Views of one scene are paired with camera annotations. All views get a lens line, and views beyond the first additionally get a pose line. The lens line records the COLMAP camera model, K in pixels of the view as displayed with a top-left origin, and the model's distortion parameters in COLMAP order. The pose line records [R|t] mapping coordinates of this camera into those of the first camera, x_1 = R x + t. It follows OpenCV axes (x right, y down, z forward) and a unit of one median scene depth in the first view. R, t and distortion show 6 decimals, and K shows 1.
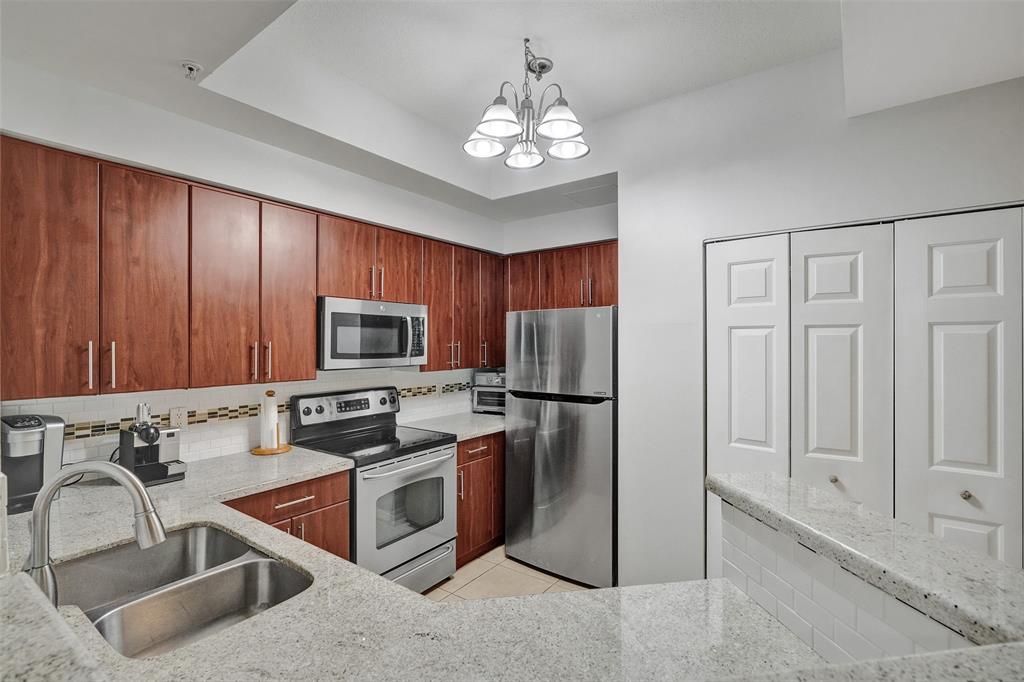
lens RADIAL K [[461.1, 0, 512.0], [0, 461.1, 341.0], [0, 0, 1]] dist [-0.000333, -0.000014]
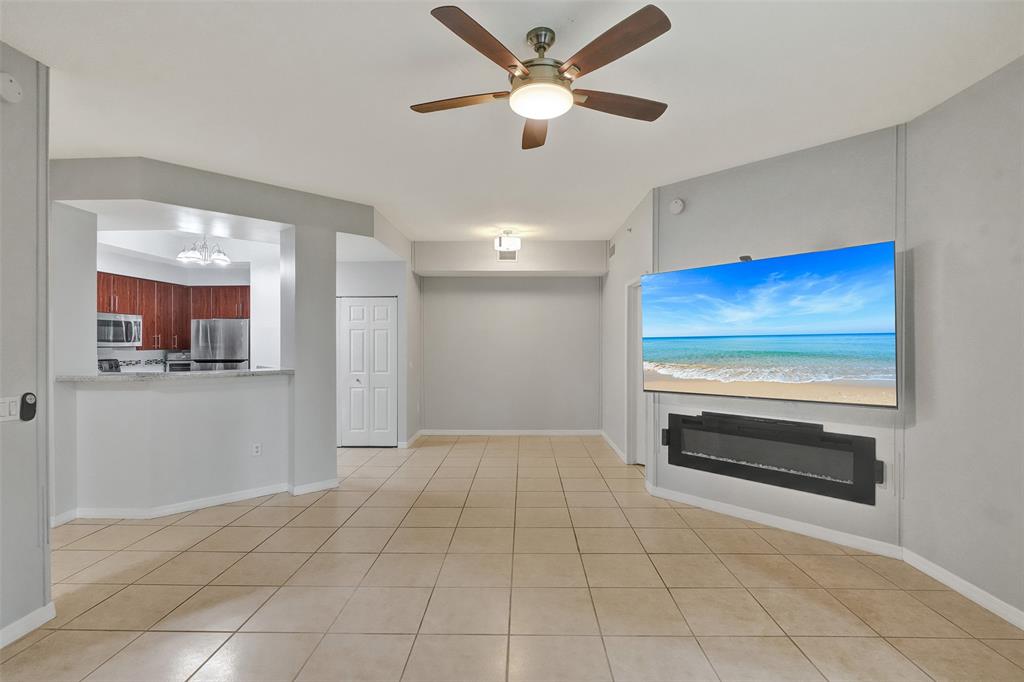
lens RADIAL K [[485.4, 0, 512.3], [0, 485.4, 346.5], [0, 0, 1]] dist [-0.000229, 0.000135]
pose [[0.814578, -0.002149, 0.580049, -0.100095], [-0.004293, 0.999943, 0.009734, 0.025211], [-0.580037, -0.010419, 0.814523, -1.488858]]
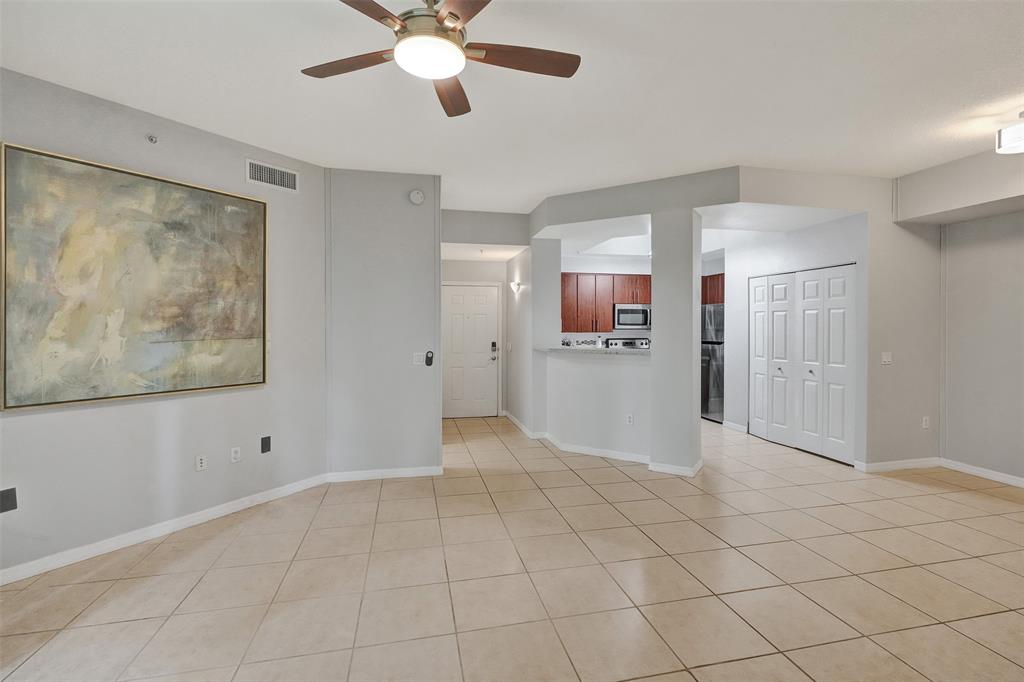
lens RADIAL K [[490.8, 0, 511.1], [0, 490.8, 329.7], [0, 0, 1]] dist [-0.002642, -0.000187]
pose [[0.746067, 0.003721, -0.665861, 0.914009], [0.003118, 0.999954, 0.009081, 0.029322], [0.665864, -0.008851, 0.746021, -1.373533]]
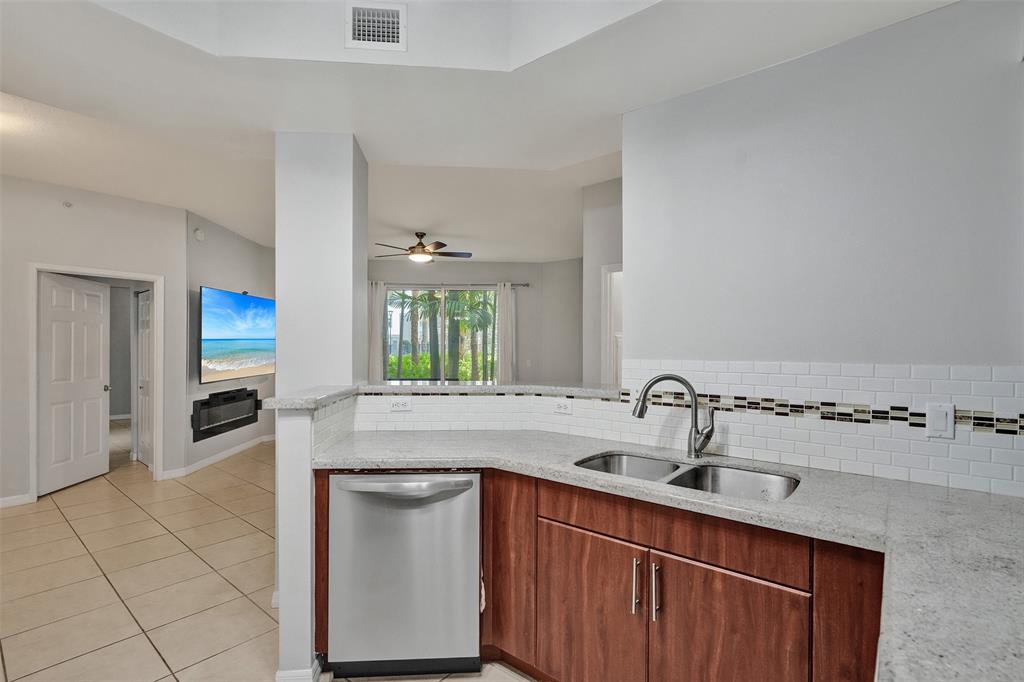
lens RADIAL K [[485.4, 0, 512.3], [0, 485.4, 346.5], [0, 0, 1]] dist [-0.000229, 0.000135]
pose [[-0.995428, -0.012192, 0.094731, -0.178865], [-0.011770, 0.999918, 0.005005, 0.015235], [-0.094784, 0.003867, -0.995490, 1.032269]]
